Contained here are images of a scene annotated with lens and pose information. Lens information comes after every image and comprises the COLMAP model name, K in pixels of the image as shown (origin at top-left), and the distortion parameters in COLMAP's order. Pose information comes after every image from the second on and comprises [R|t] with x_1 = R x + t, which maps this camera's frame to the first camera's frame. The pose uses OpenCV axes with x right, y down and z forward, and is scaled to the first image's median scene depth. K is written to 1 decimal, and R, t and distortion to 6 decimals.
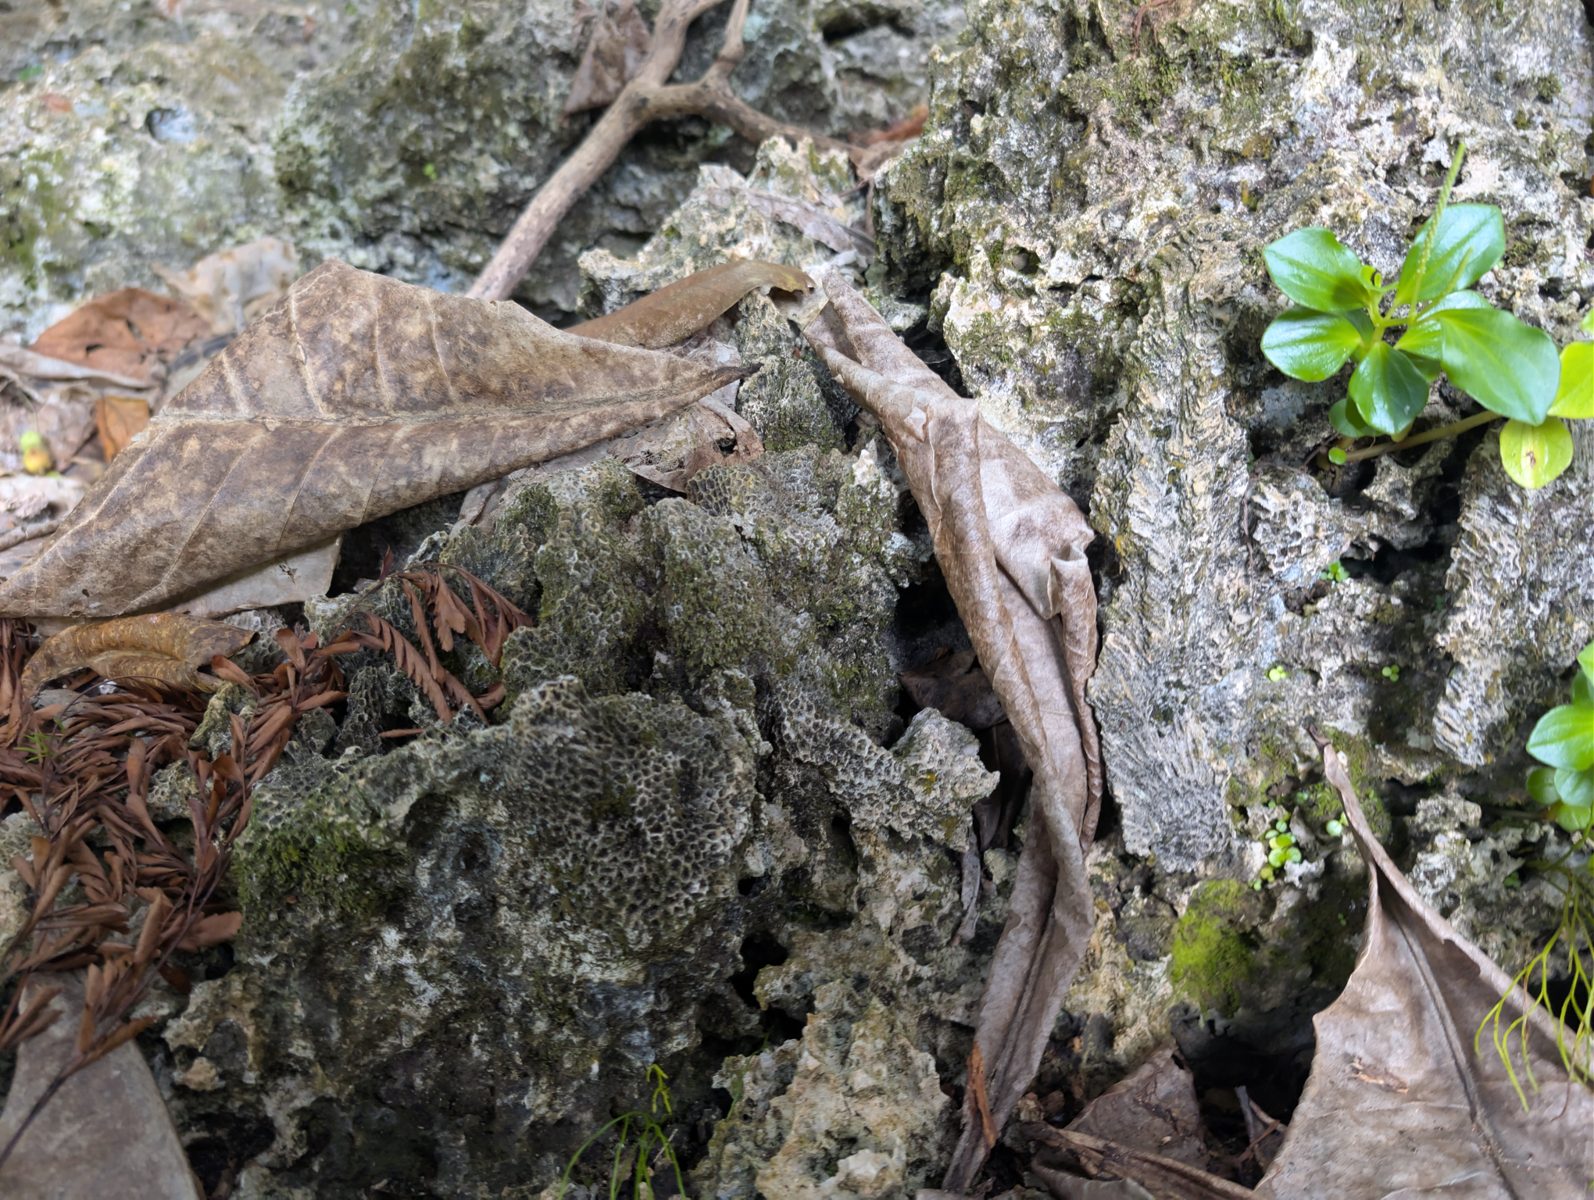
lens RADIAL K [[1264.2, 0, 790.2], [0, 1264.2, 594.4], [0, 0, 1]] dist [-0.001941, -0.056357]
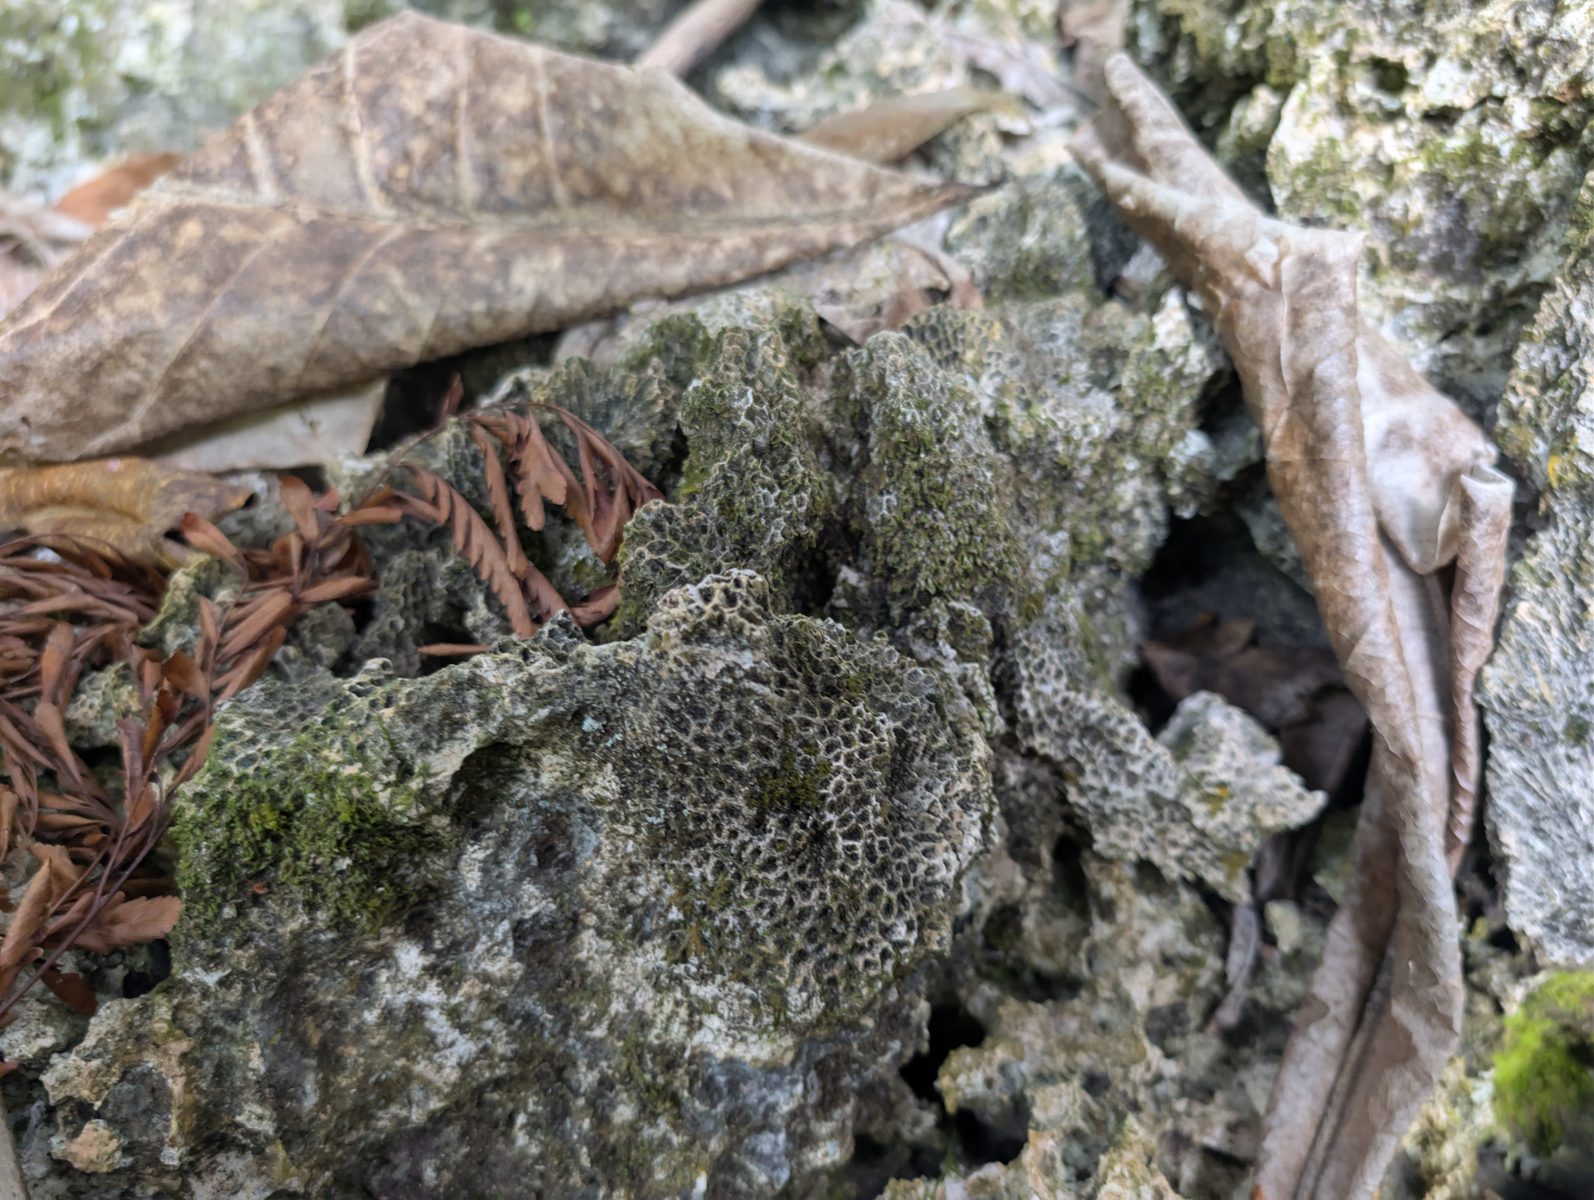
lens RADIAL K [[1236.2, 0, 797.0], [0, 1236.2, 600.0], [0, 0, 1]] dist [-0.013025, -0.006654]
pose [[0.995516, 0.094279, -0.007657, -0.122476], [-0.094217, 0.995518, 0.008189, 0.060575], [0.008394, -0.007431, 0.999937, 0.346247]]
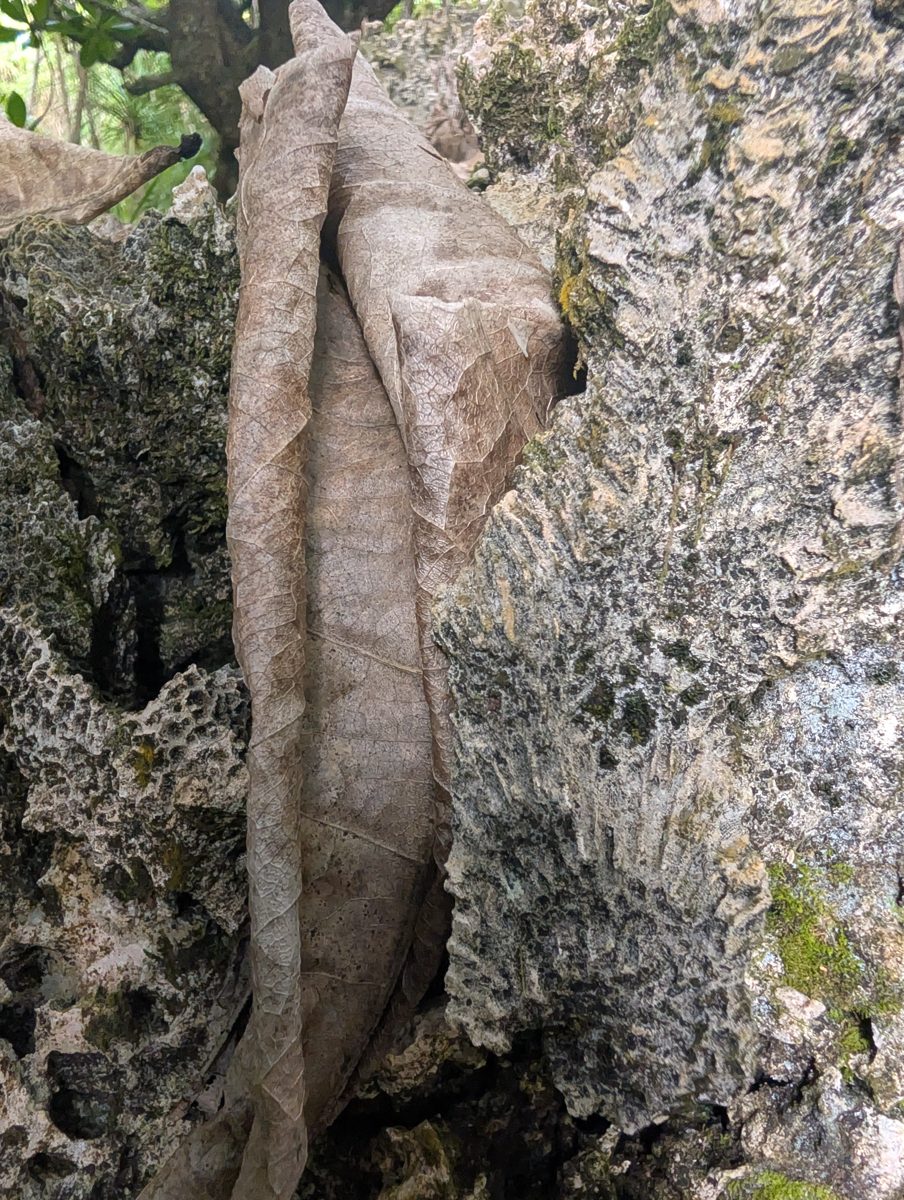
lens RADIAL K [[883.9, 0, 449.7], [0, 883.9, 603.7], [0, 0, 1]] dist [0.001420, -0.003222]
pose [[0.925204, 0.149442, -0.348806, 0.342821], [-0.209504, 0.967564, -0.141164, 0.115002], [0.316396, 0.203682, 0.926503, 0.715777]]
